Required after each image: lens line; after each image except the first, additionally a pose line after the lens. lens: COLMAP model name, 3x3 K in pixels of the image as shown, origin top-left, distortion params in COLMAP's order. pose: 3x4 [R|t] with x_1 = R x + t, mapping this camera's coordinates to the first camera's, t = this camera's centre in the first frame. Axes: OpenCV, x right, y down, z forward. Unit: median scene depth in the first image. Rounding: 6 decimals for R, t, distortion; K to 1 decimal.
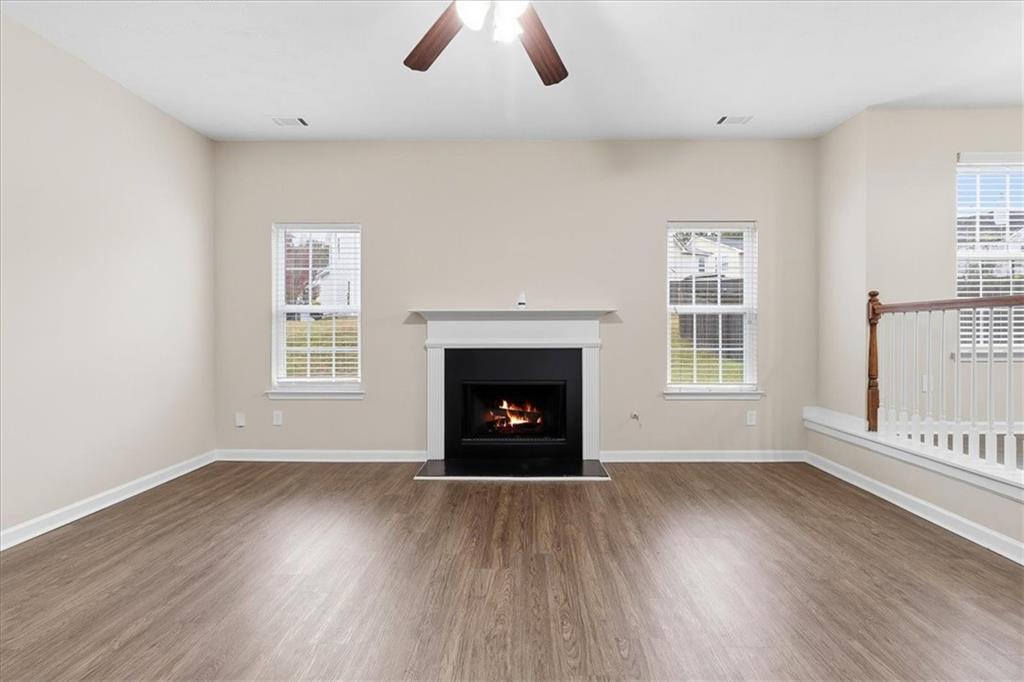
lens RADIAL K [[477.5, 0, 529.2], [0, 477.5, 331.1], [0, 0, 1]] dist [0.003246, -0.000015]
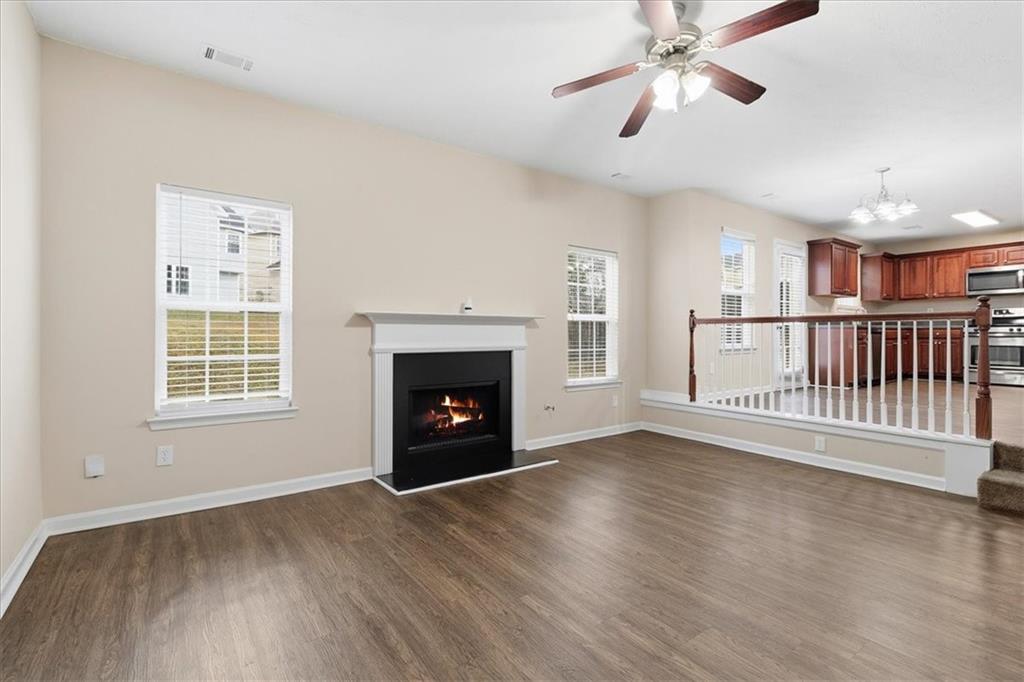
lens RADIAL K [[477.5, 0, 529.2], [0, 477.5, 331.1], [0, 0, 1]] dist [0.003246, -0.000015]
pose [[0.792938, 0.007117, 0.609261, -0.537262], [-0.003992, 0.999971, -0.006485, -0.002306], [-0.609289, 0.002710, 0.792943, 0.098912]]
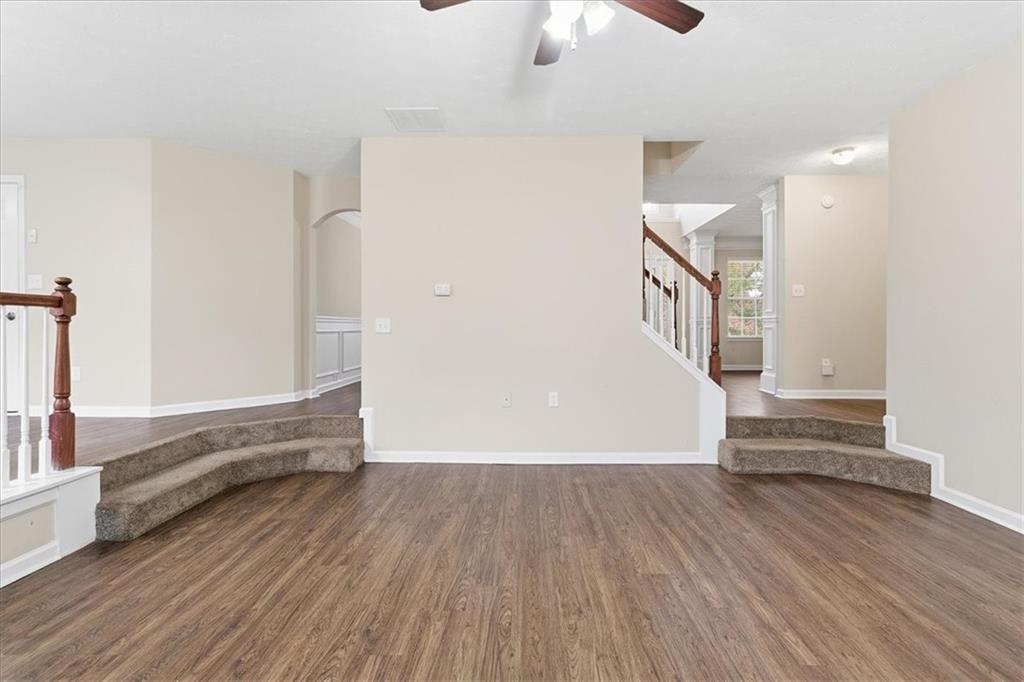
lens RADIAL K [[477.5, 0, 529.2], [0, 477.5, 331.1], [0, 0, 1]] dist [0.003246, -0.000015]
pose [[-0.999974, -0.001849, 0.006963, 0.010541], [-0.001839, 0.999997, 0.001492, -0.002002], [-0.006965, 0.001480, -0.999975, 0.915817]]
